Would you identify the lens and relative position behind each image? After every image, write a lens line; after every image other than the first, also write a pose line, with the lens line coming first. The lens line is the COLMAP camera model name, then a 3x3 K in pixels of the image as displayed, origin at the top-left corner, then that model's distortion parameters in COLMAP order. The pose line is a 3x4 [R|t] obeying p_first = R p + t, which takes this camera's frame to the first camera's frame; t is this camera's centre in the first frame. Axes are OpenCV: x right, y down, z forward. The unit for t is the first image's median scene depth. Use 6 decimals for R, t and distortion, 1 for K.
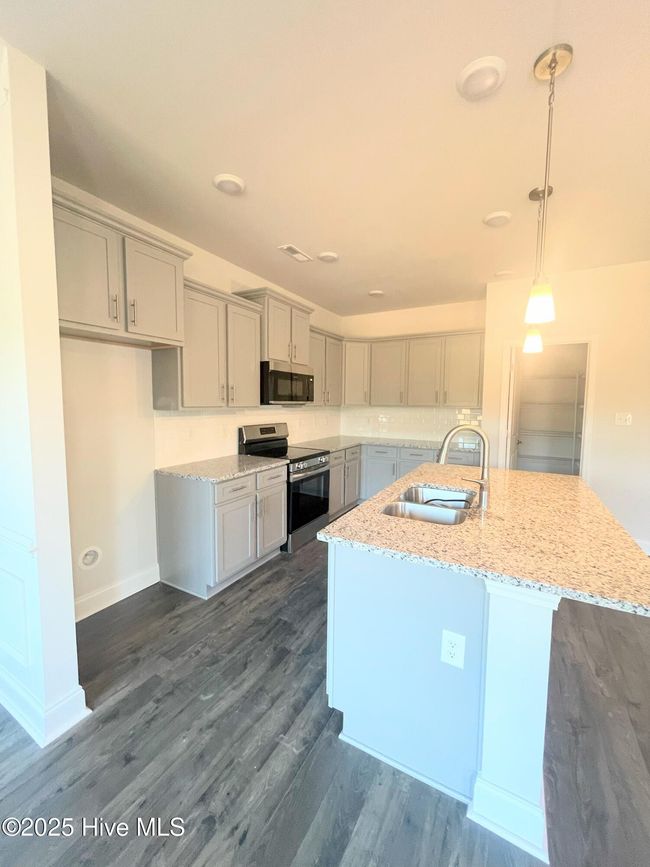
lens RADIAL K [[343.9, 0, 323.1], [0, 343.9, 430.4], [0, 0, 1]] dist [-0.003512, 0.000208]
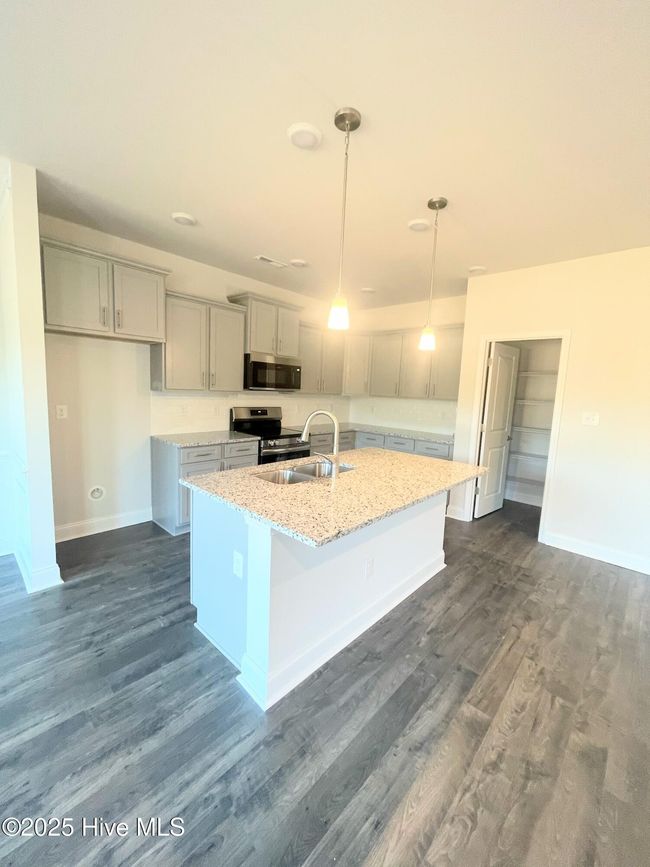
lens RADIAL K [[343.9, 0, 324.9], [0, 343.9, 430.3], [0, 0, 1]] dist [-0.003512, 0.000208]
pose [[0.971257, 0.062849, -0.229585, 0.453115], [-0.055767, 0.997750, 0.037213, 0.006542], [0.231407, -0.023340, 0.972577, -0.126168]]
